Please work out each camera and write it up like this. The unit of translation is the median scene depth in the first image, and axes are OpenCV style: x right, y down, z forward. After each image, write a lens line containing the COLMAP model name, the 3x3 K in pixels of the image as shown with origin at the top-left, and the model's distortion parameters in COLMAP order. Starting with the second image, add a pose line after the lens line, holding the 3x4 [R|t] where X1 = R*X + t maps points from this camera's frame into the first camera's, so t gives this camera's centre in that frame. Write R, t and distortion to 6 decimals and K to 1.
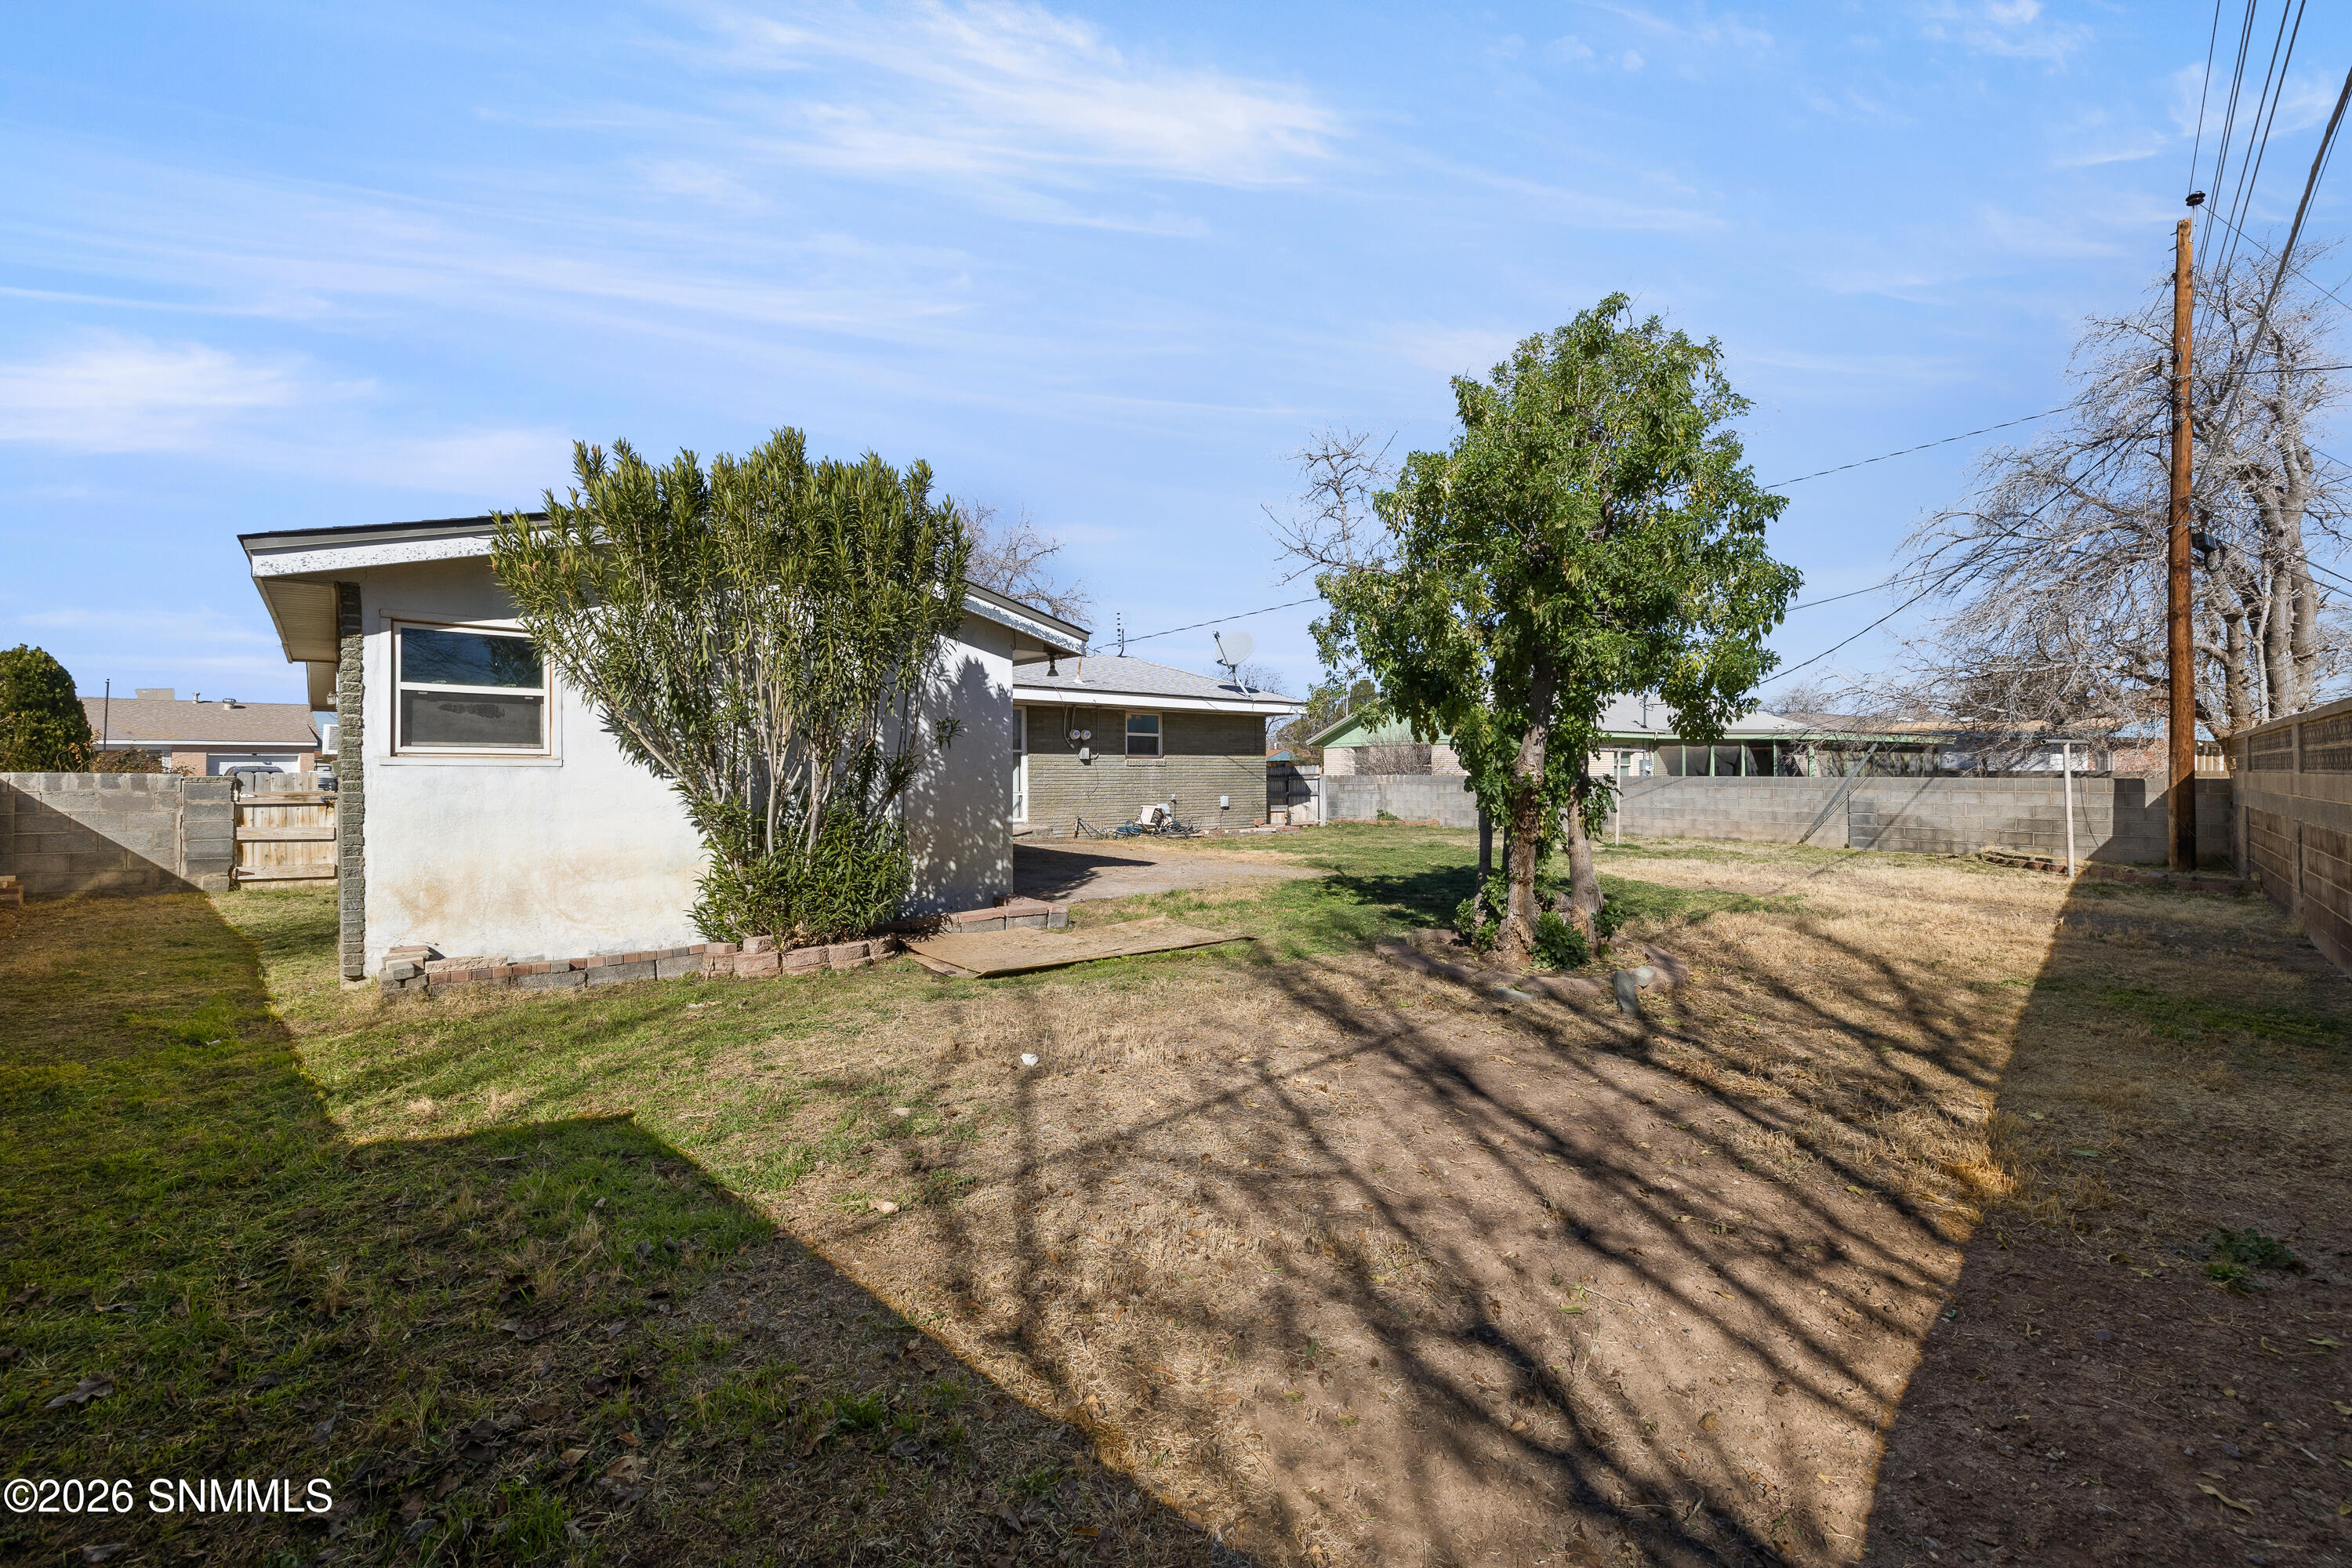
lens RADIAL K [[989.9, 0, 1177.6], [0, 989.9, 772.7], [0, 0, 1]] dist [0.001110, -0.000054]
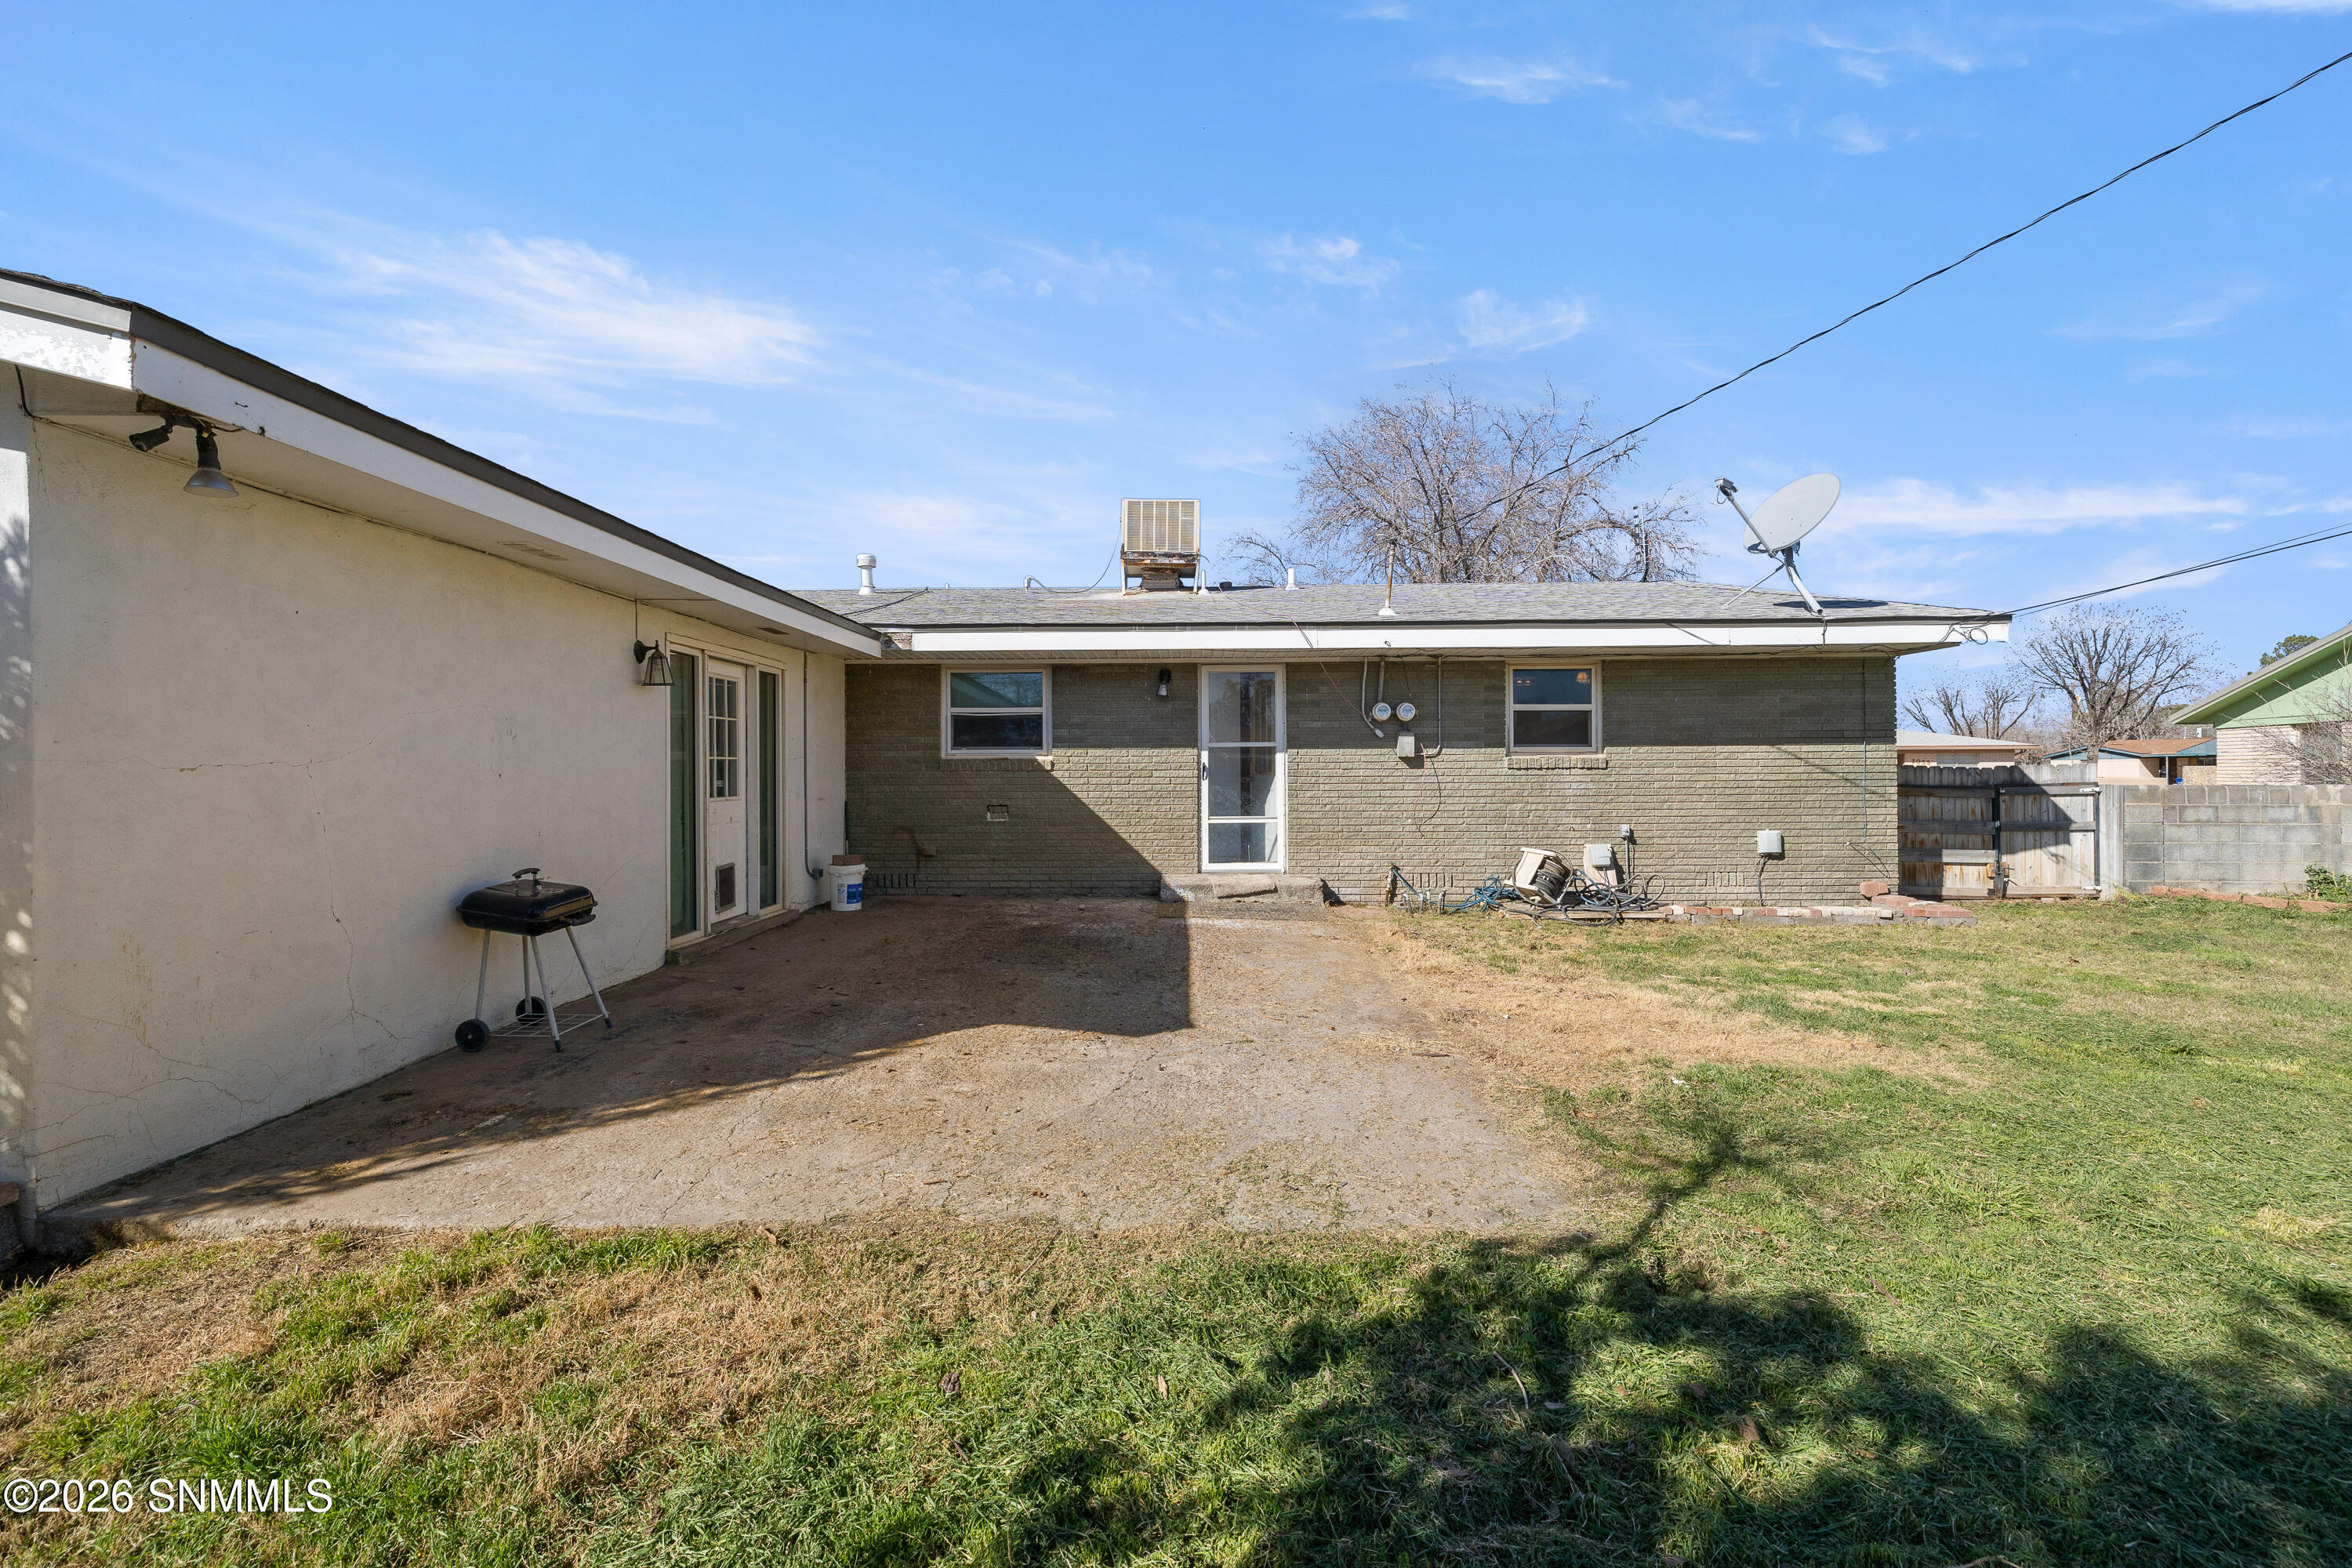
lens RADIAL K [[999.2, 0, 1174.9], [0, 999.2, 772.5], [0, 0, 1]] dist [0.000936, 0.000007]
pose [[0.755472, -0.007177, -0.655141, 0.135521], [0.004328, 0.999973, -0.005964, -0.002294], [0.655166, 0.001670, 0.755483, 0.429444]]
